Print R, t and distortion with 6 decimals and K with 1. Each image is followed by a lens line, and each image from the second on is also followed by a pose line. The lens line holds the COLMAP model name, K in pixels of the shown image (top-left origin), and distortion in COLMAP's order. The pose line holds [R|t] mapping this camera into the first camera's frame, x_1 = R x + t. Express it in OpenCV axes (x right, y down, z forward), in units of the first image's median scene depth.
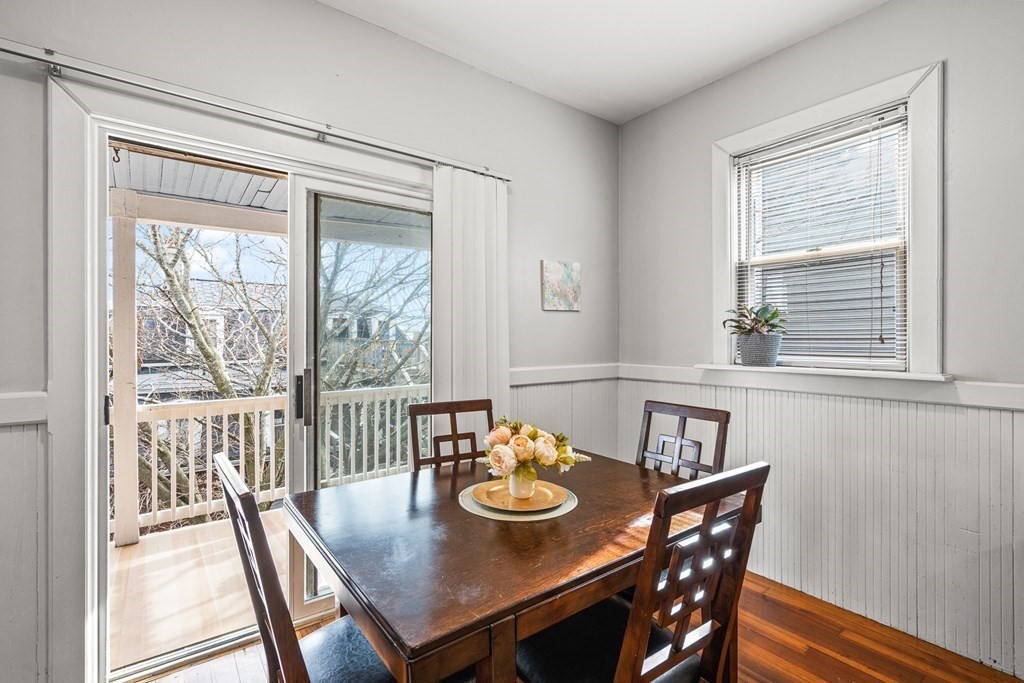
lens RADIAL K [[466.6, 0, 507.7], [0, 466.6, 337.9], [0, 0, 1]] dist [0.001243, 0.000873]
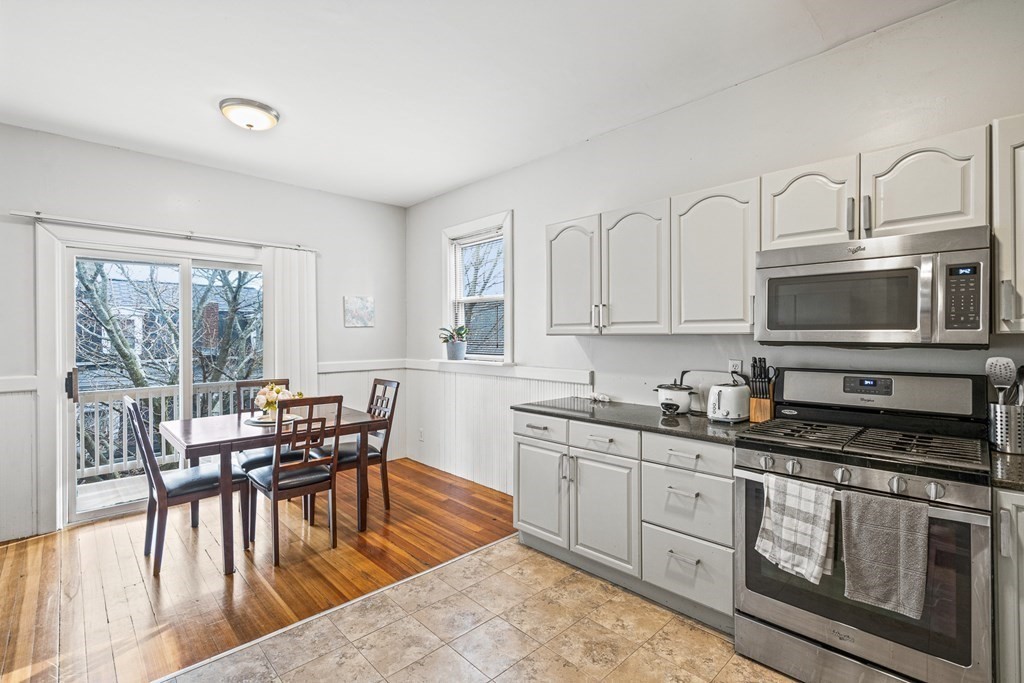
lens RADIAL K [[466.6, 0, 507.1], [0, 466.6, 335.4], [0, 0, 1]] dist [0.001243, 0.000873]
pose [[0.993621, -0.004037, 0.112701, 0.234585], [0.003723, 0.999989, 0.002997, -0.016772], [-0.112712, -0.002559, 0.993624, -0.356115]]
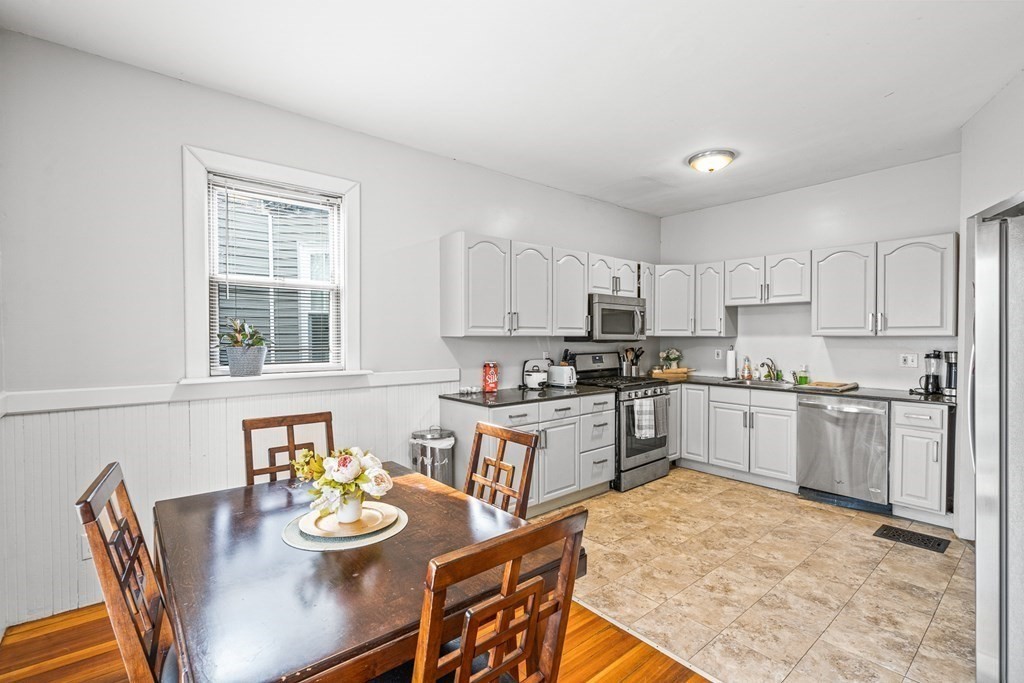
lens RADIAL K [[466.6, 0, 510.1], [0, 466.6, 339.1], [0, 0, 1]] dist [0.001243, 0.000873]
pose [[-0.053324, -0.007467, 0.998549, -0.266009], [-0.003104, 0.999968, 0.007312, -0.016307], [-0.998572, -0.002710, -0.053345, 0.189857]]
